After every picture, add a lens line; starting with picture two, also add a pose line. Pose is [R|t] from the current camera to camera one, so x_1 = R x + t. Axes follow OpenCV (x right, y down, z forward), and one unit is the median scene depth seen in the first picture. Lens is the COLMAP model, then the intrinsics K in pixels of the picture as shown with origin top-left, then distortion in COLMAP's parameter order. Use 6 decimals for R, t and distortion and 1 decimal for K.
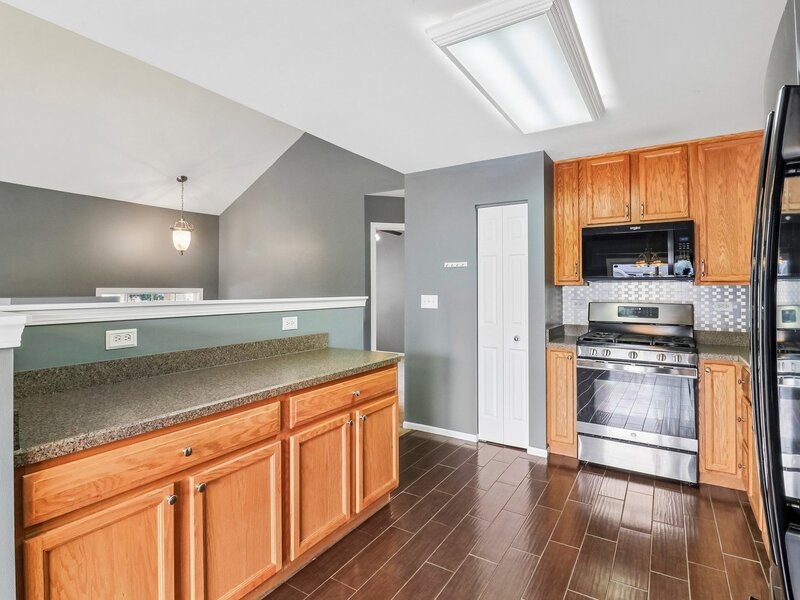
lens RADIAL K [[422.5, 0, 401.0], [0, 422.5, 289.4], [0, 0, 1]] dist [0.003084, -0.016513]
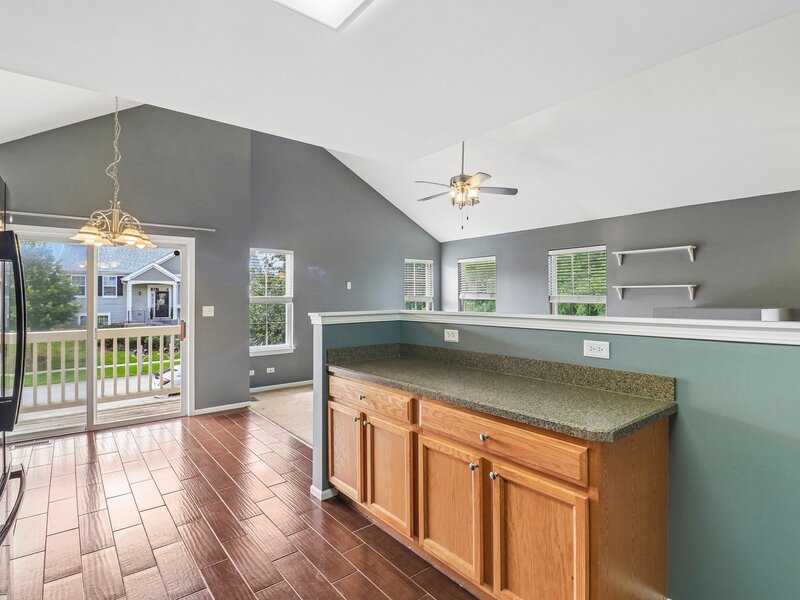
lens RADIAL K [[422.5, 0, 401.0], [0, 422.5, 289.4], [0, 0, 1]] dist [0.003084, -0.016513]
pose [[-0.333272, -0.016651, -0.942684, 0.457453], [0.003972, 0.999810, -0.019064, -0.011930], [0.942822, -0.010098, -0.333143, 0.728240]]
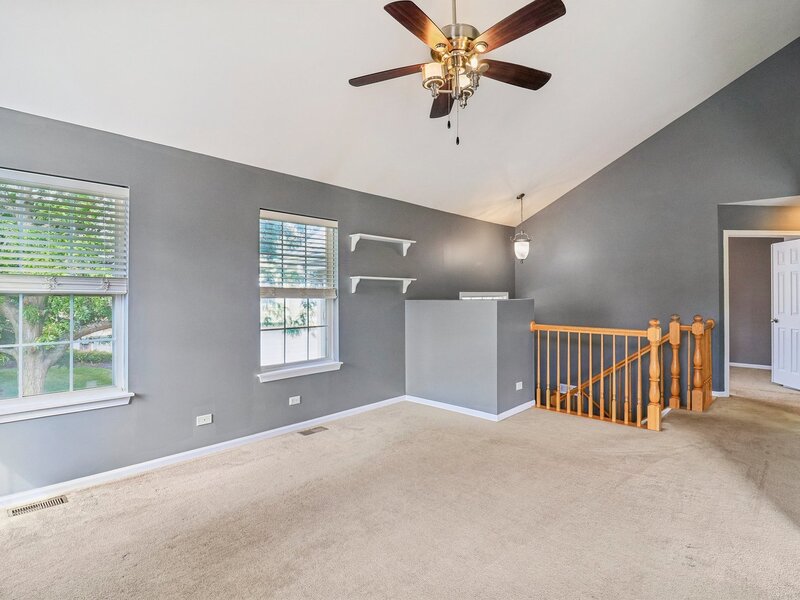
lens RADIAL K [[422.5, 0, 401.0], [0, 422.5, 289.4], [0, 0, 1]] dist [0.003084, -0.016513]
pose [[0.981110, -0.001804, -0.193443, -0.991690], [0.000091, 0.999961, -0.008864, 0.000476], [0.193452, 0.008679, 0.981071, -0.294714]]
